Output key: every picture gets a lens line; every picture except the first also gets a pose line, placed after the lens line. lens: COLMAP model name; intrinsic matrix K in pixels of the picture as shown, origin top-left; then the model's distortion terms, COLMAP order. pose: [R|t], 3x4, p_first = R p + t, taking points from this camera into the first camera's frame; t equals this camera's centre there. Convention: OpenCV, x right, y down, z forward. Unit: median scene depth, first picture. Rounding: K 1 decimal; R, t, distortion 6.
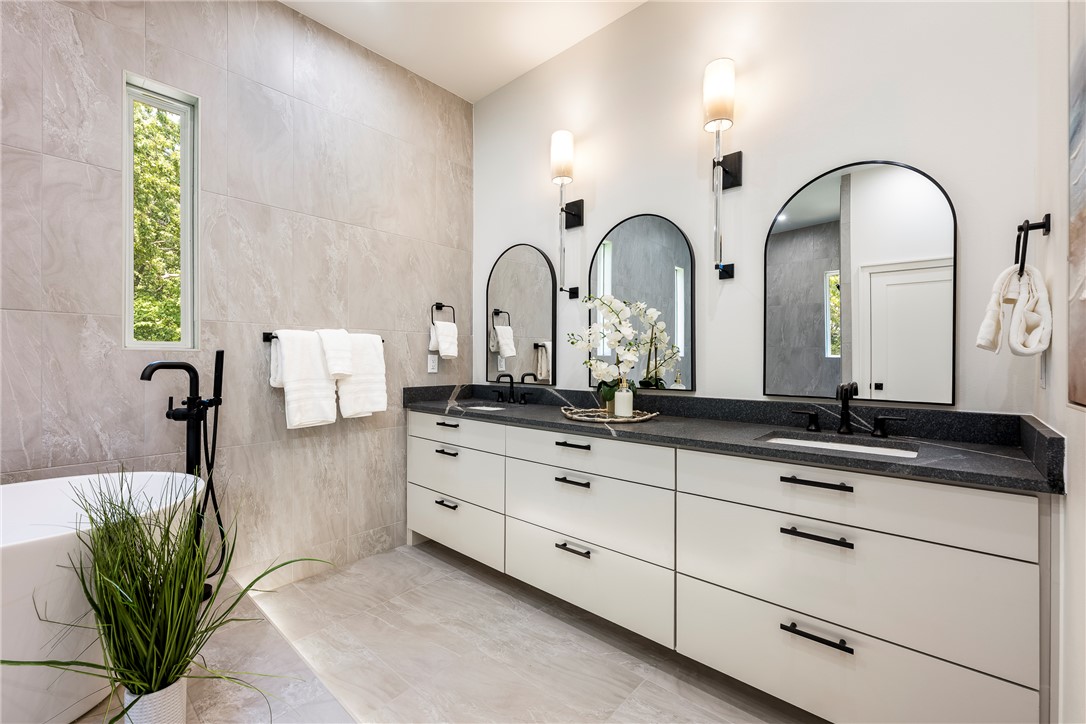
lens RADIAL K [[462.5, 0, 547.6], [0, 462.5, 361.9], [0, 0, 1]] dist [-0.001559, 0.000154]
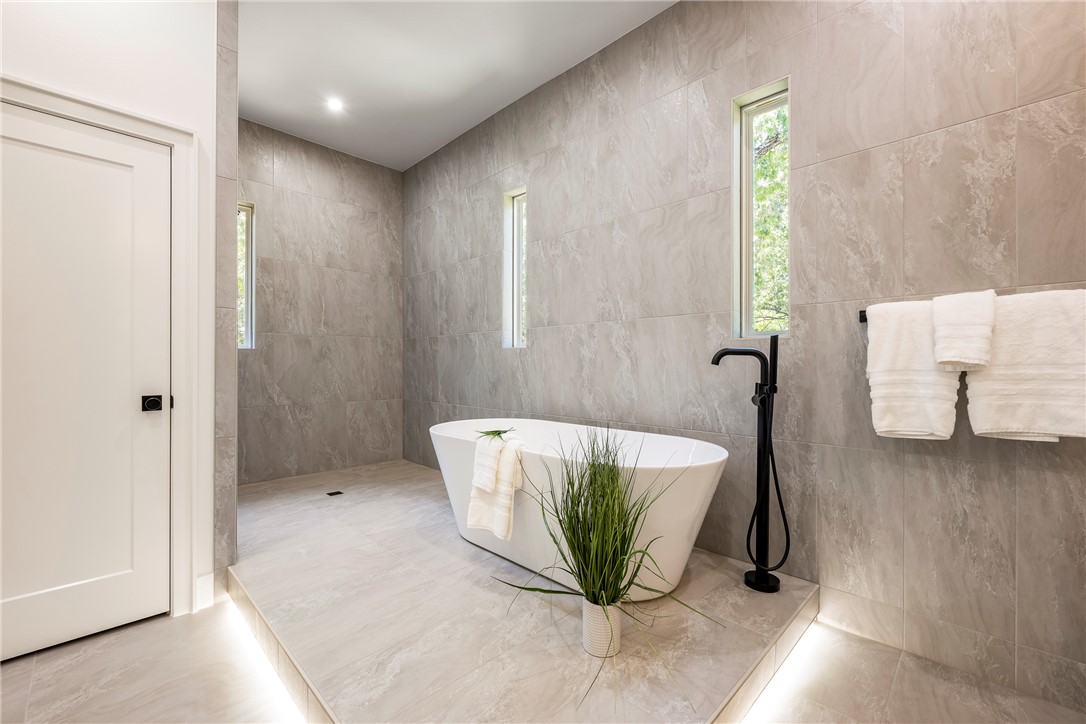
lens RADIAL K [[462.5, 0, 544.5], [0, 462.5, 367.8], [0, 0, 1]] dist [-0.001559, 0.000154]
pose [[-0.081403, -0.001500, -0.996680, 0.229181], [-0.006508, 0.999978, -0.000974, 0.039574], [0.996660, 0.006407, -0.081411, 0.521669]]
